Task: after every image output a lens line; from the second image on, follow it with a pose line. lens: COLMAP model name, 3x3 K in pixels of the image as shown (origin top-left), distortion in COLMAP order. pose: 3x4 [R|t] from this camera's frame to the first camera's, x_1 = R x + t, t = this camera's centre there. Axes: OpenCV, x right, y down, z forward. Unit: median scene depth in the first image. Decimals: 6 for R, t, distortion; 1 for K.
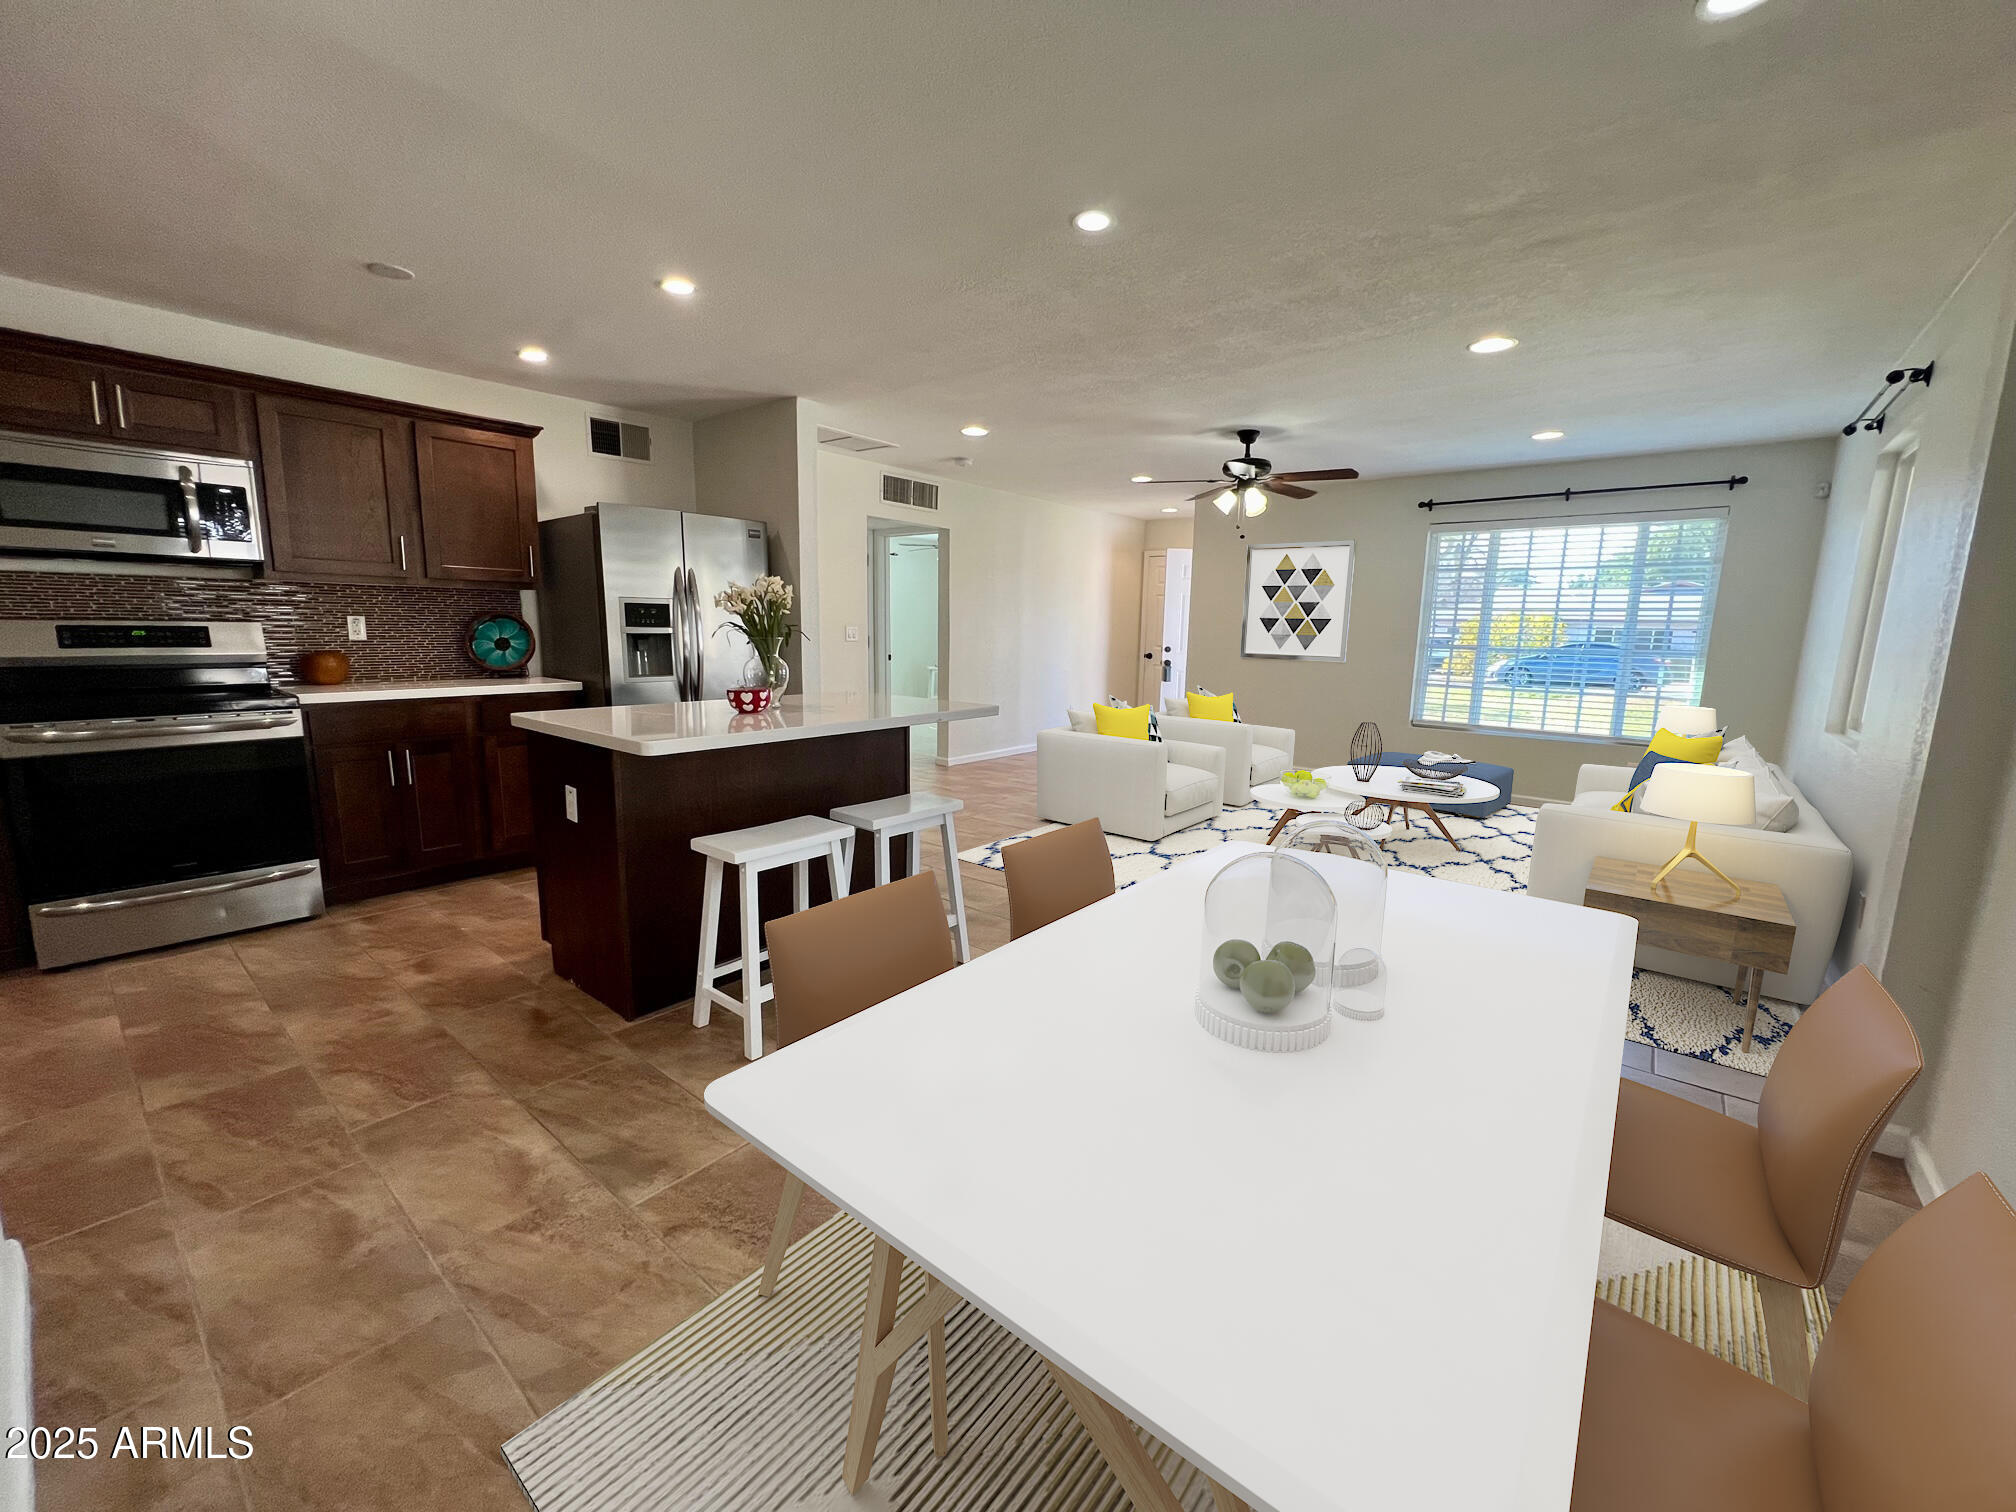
lens RADIAL K [[810.1, 0, 1005.7], [0, 810.1, 757.8], [0, 0, 1]] dist [-0.003081, 0.000755]
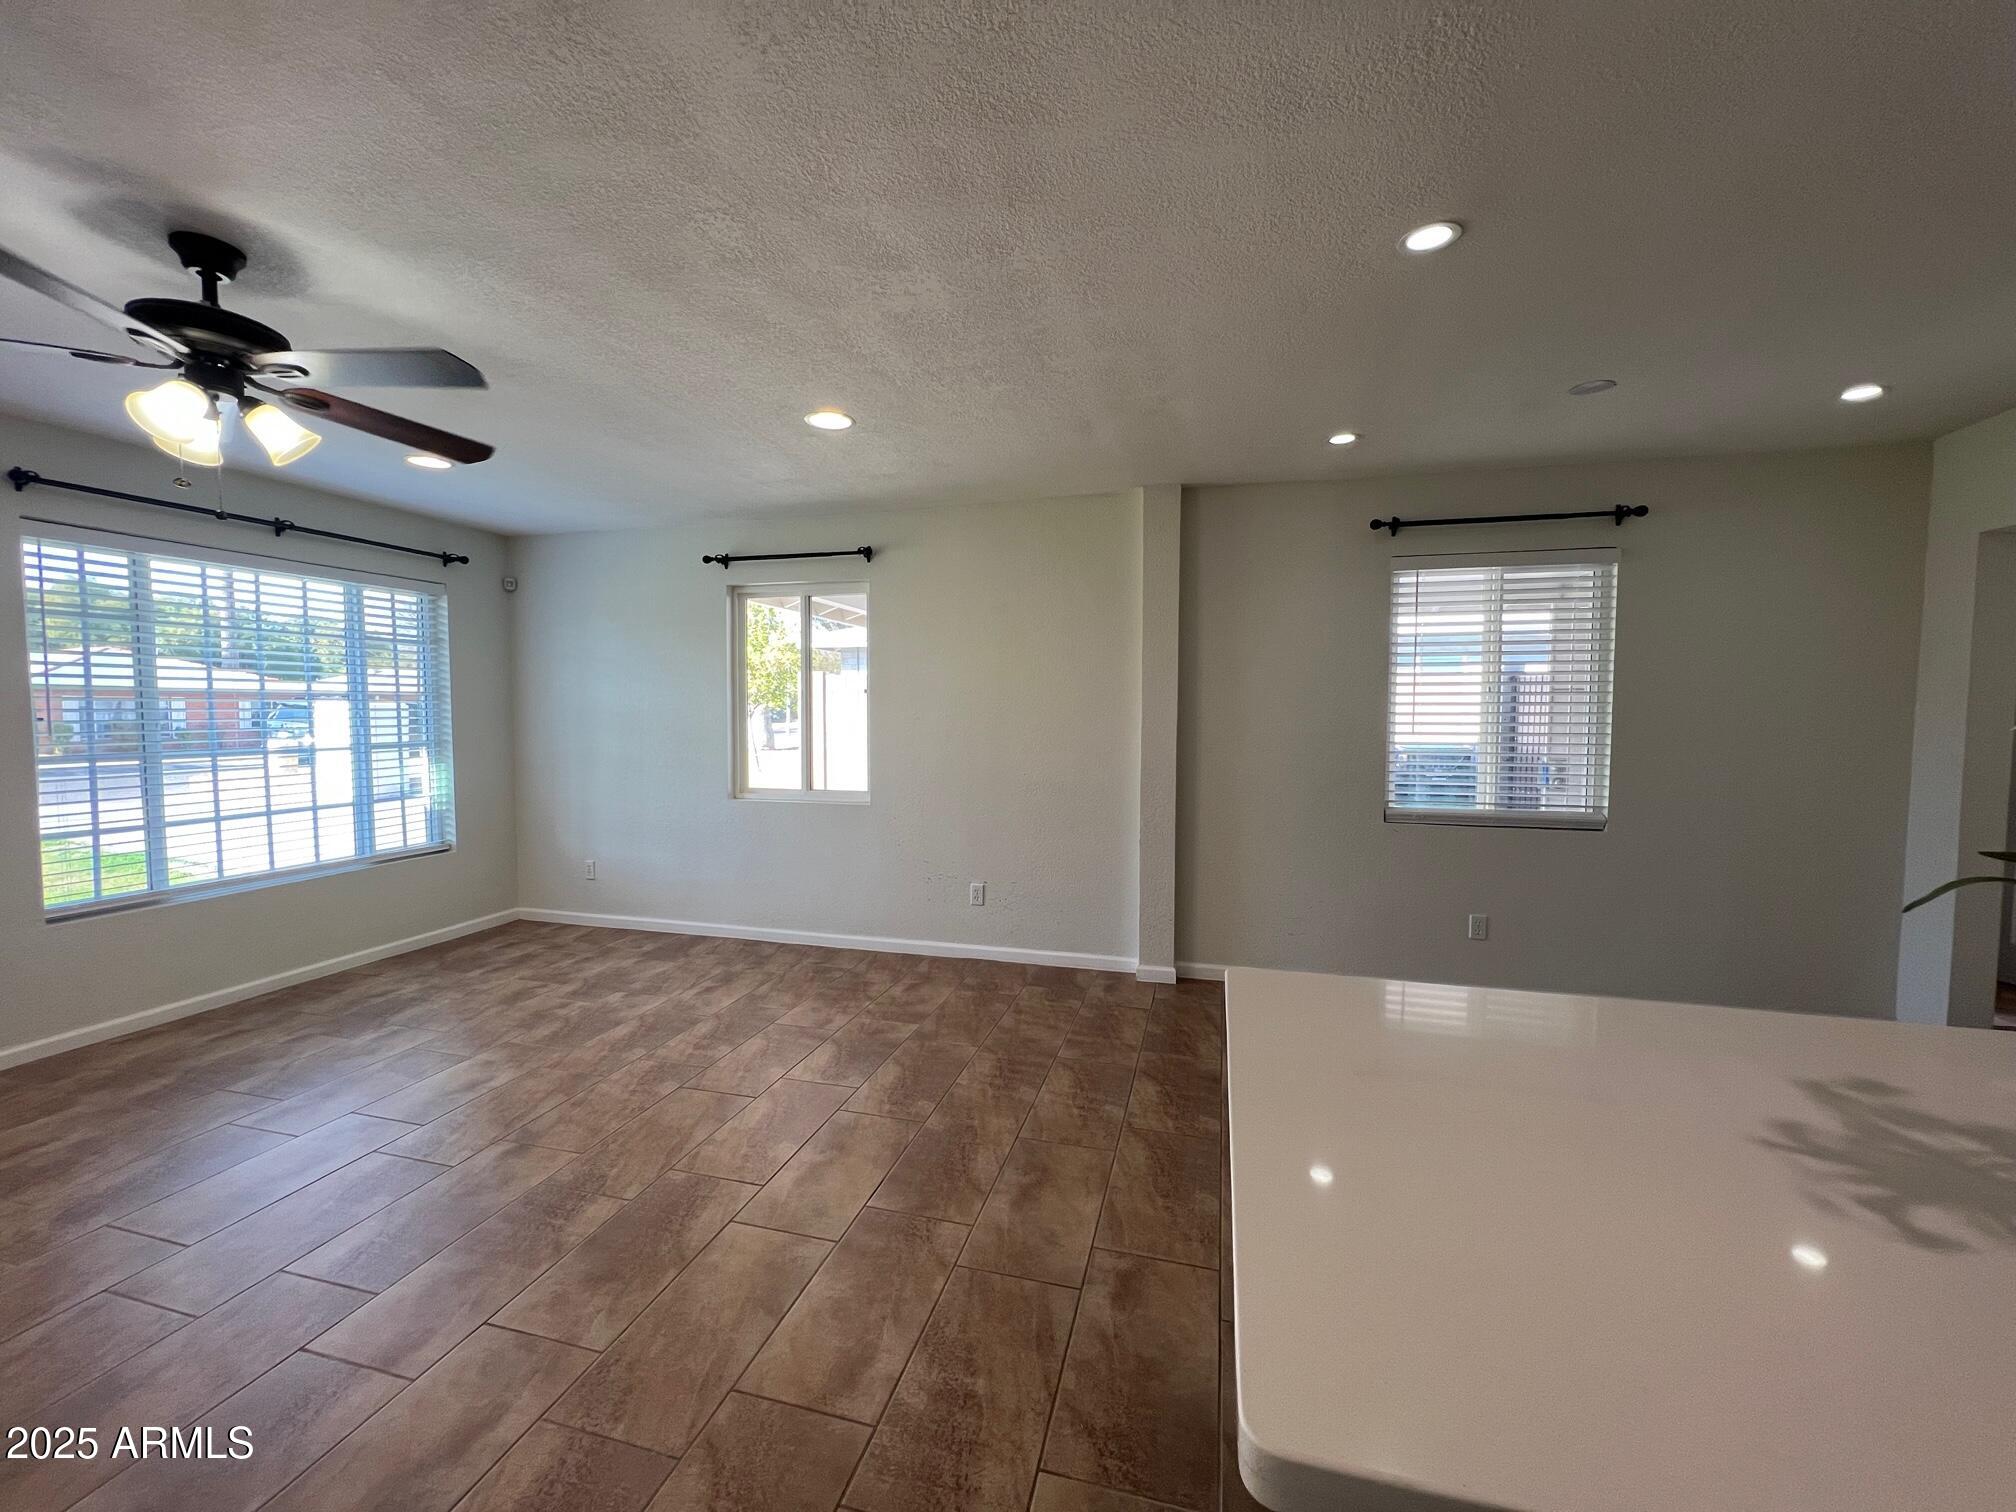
lens RADIAL K [[810.1, 0, 1008.7], [0, 810.1, 760.0], [0, 0, 1]] dist [-0.003081, 0.000755]
pose [[-0.414036, -0.068194, 0.907703, -0.203492], [0.137631, 0.981035, 0.136481, -0.139142], [-0.899796, 0.181436, -0.396798, 0.752590]]
